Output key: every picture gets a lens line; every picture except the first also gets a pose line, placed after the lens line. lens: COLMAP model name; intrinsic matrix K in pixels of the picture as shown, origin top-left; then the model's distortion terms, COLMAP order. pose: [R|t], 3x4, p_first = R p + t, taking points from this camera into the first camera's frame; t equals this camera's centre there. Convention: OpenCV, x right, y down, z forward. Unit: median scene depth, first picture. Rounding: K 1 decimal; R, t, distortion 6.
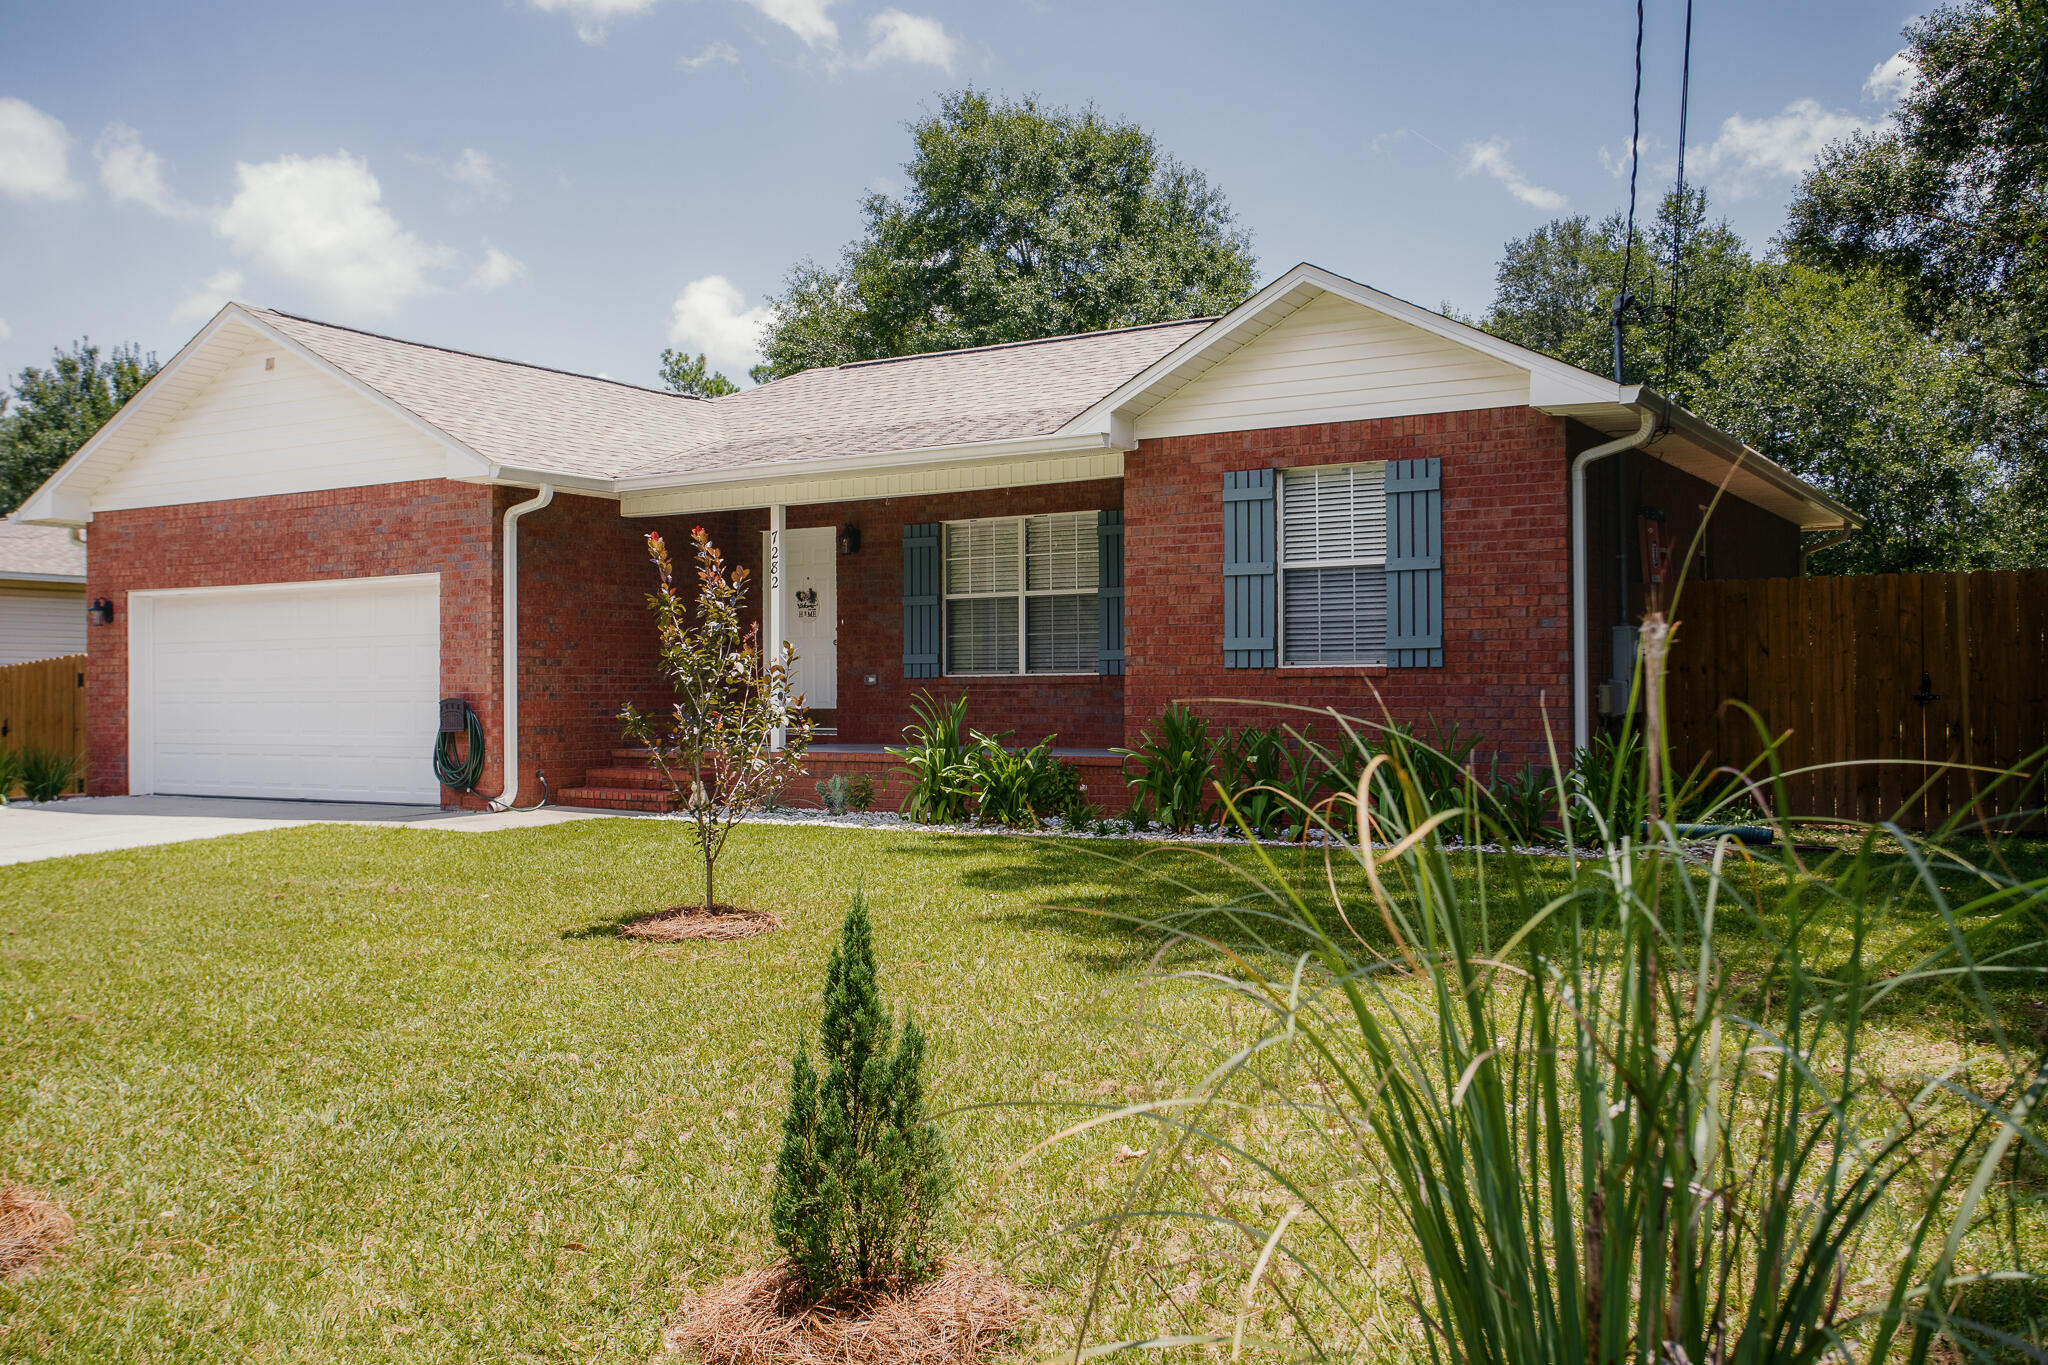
lens RADIAL K [[1802.3, 0, 1024.0], [0, 1802.3, 682.5], [0, 0, 1]] dist [0.008421, 0.013049]
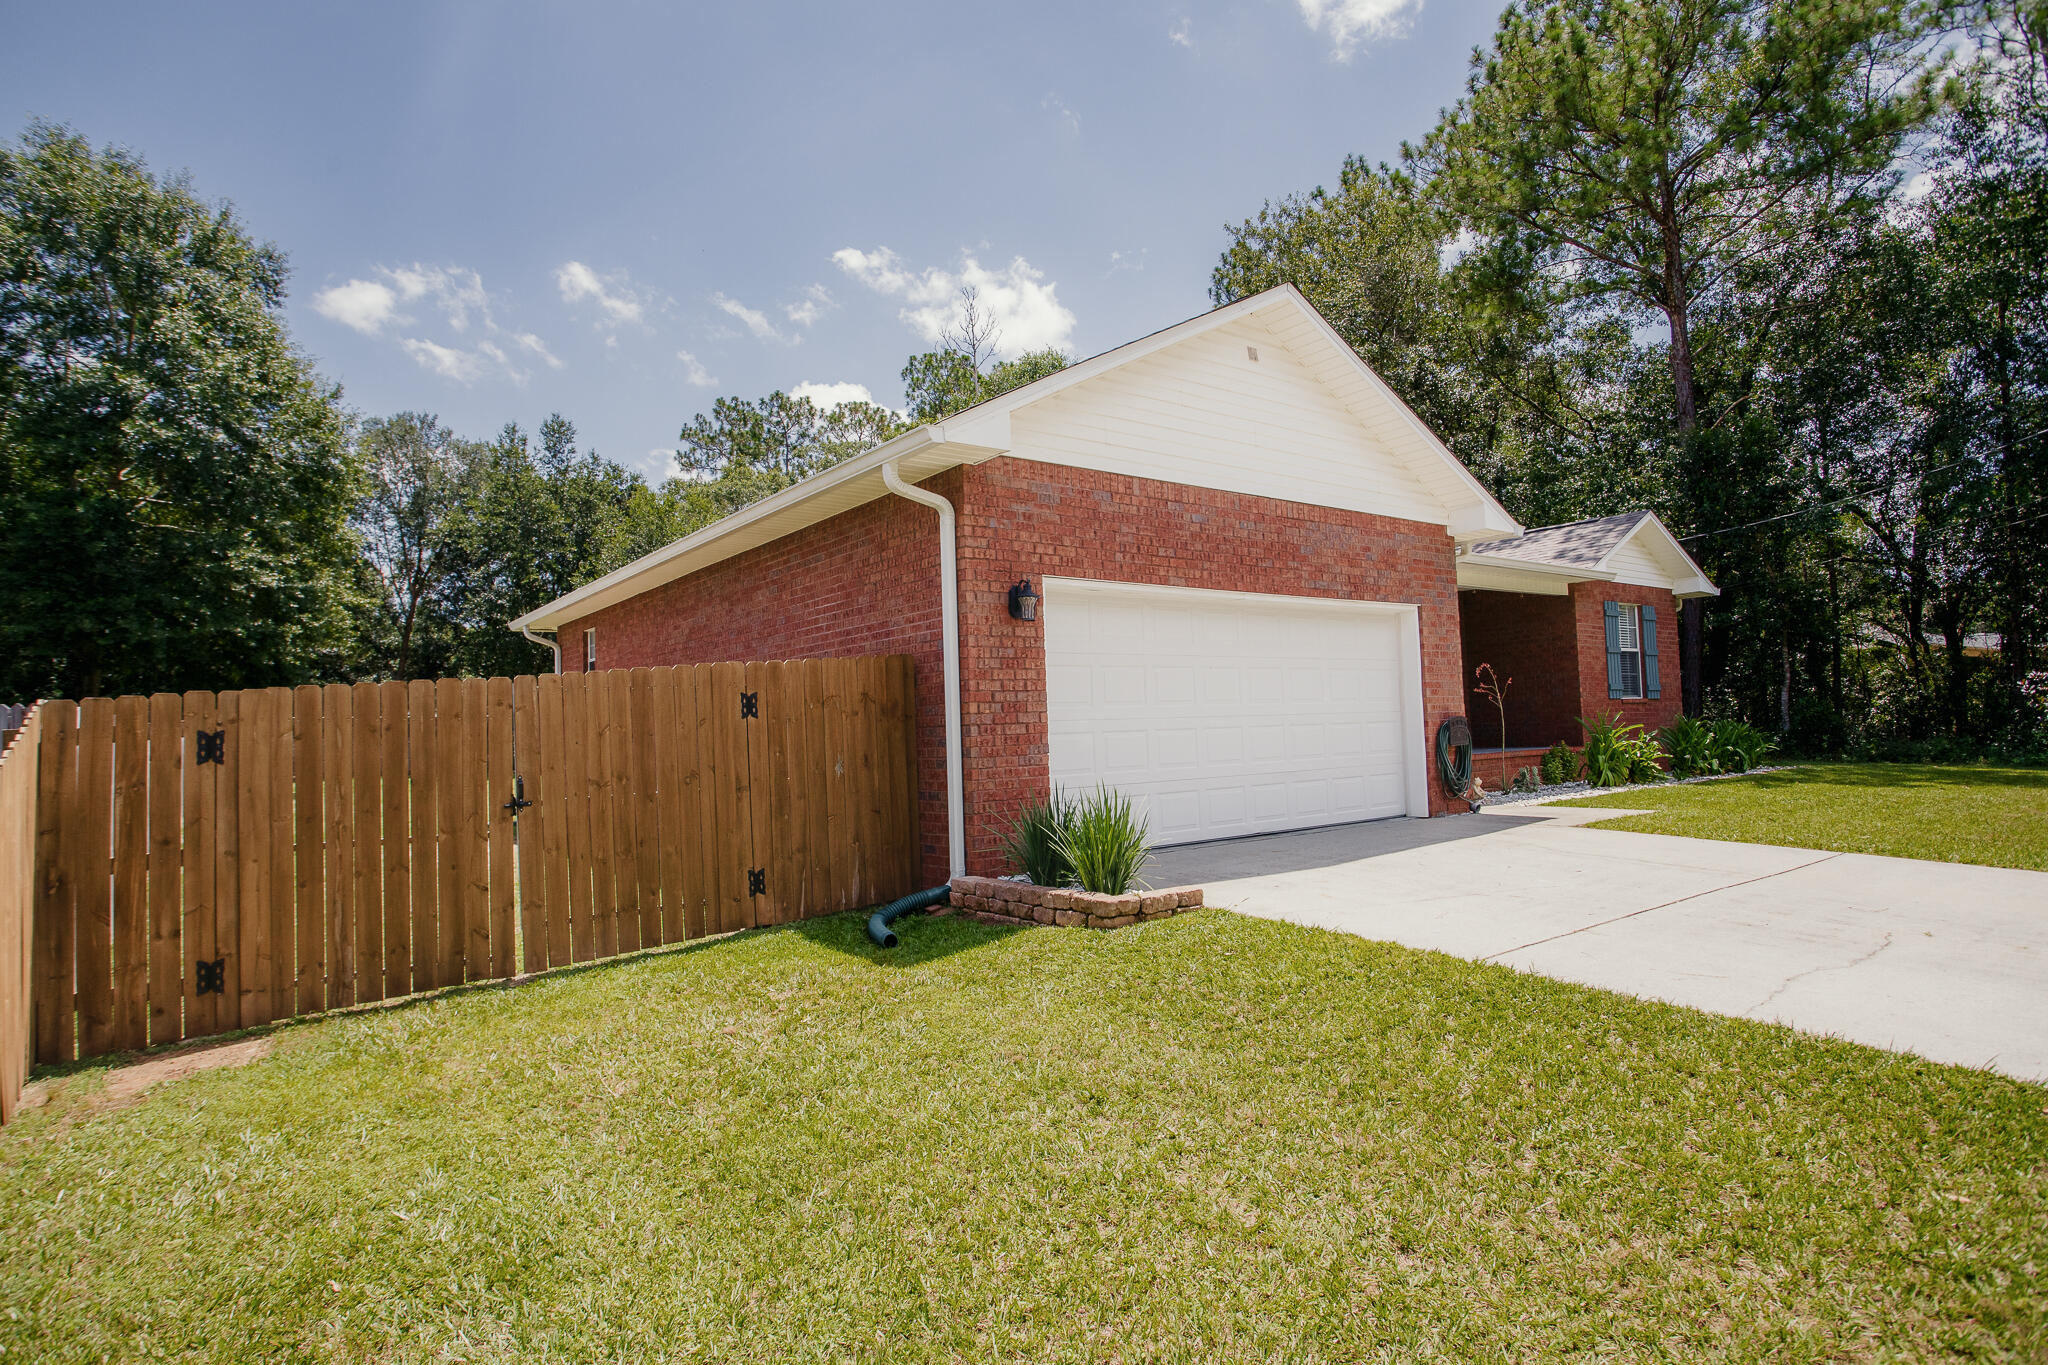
lens RADIAL K [[1107.1, 0, 1013.5], [0, 1107.1, 683.5], [0, 0, 1]] dist [-0.074228, 0.044641]
pose [[0.366942, 0.038406, 0.929451, -1.024464], [0.025815, 0.998342, -0.051445, 0.015590], [-0.929885, 0.042872, 0.365342, 0.970356]]
